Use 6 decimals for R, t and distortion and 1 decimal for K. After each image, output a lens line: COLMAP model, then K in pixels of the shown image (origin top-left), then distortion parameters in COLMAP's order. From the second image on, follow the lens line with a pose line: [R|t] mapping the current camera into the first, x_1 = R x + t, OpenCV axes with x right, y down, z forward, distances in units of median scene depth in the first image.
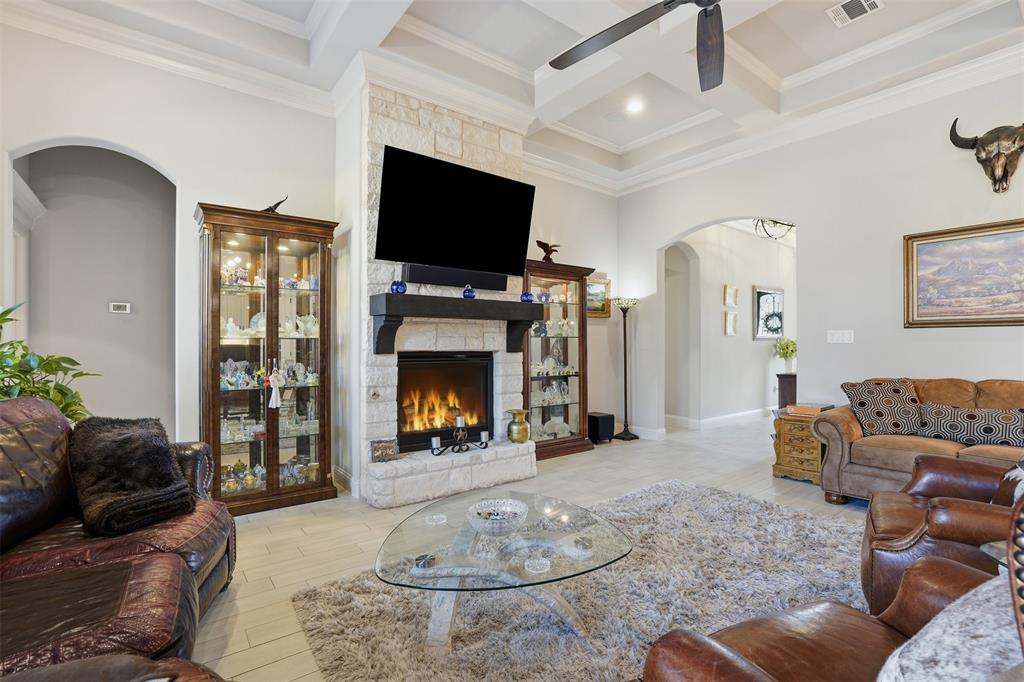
lens RADIAL K [[477.0, 0, 509.4], [0, 477.0, 349.0], [0, 0, 1]] dist [-0.028313, 0.003013]
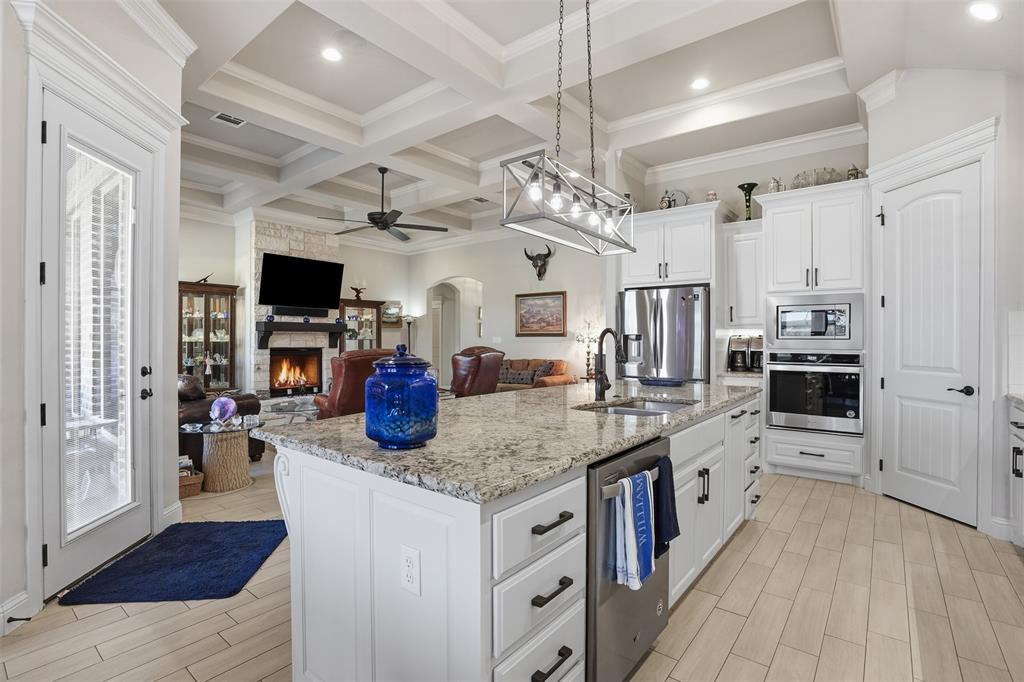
lens RADIAL K [[477.0, 0, 500.8], [0, 477.0, 340.8], [0, 0, 1]] dist [-0.028313, 0.003013]
pose [[0.972988, -0.000029, 0.230856, 0.264422], [0.001251, 0.999986, -0.005149, -0.013527], [-0.230852, 0.005298, 0.972974, -1.225484]]
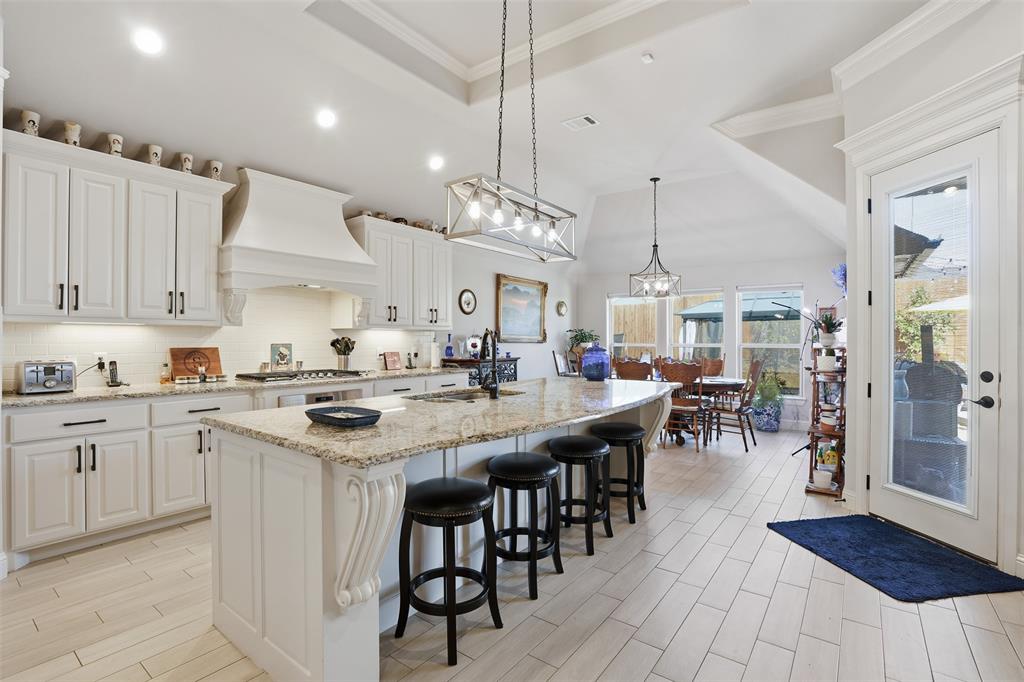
lens RADIAL K [[477.0, 0, 513.2], [0, 477.0, 340.3], [0, 0, 1]] dist [-0.028313, 0.003013]
pose [[-0.964139, -0.003130, -0.265381, 0.736530], [-0.004419, 0.999981, 0.004261, -0.021318], [0.265362, 0.005281, -0.964134, 0.143701]]
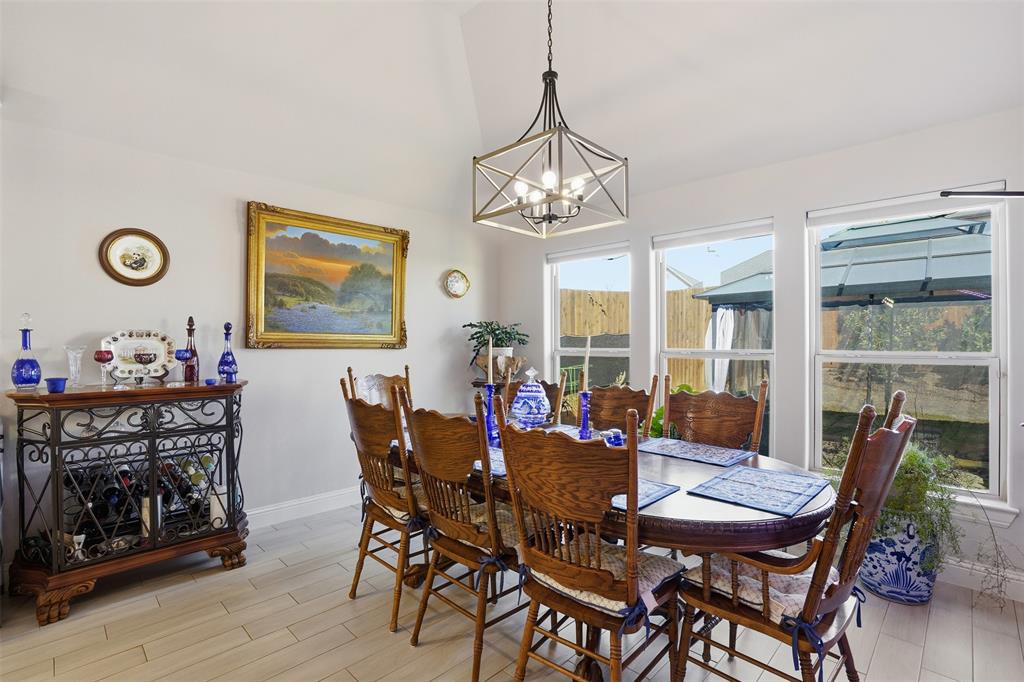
lens RADIAL K [[477.0, 0, 512.2], [0, 477.0, 343.4], [0, 0, 1]] dist [-0.028313, 0.003013]
pose [[-0.991742, 0.000073, -0.128250, -0.029936], [-0.000243, 0.999997, 0.002450, -0.017260], [0.128250, 0.002461, -0.991739, -0.718981]]
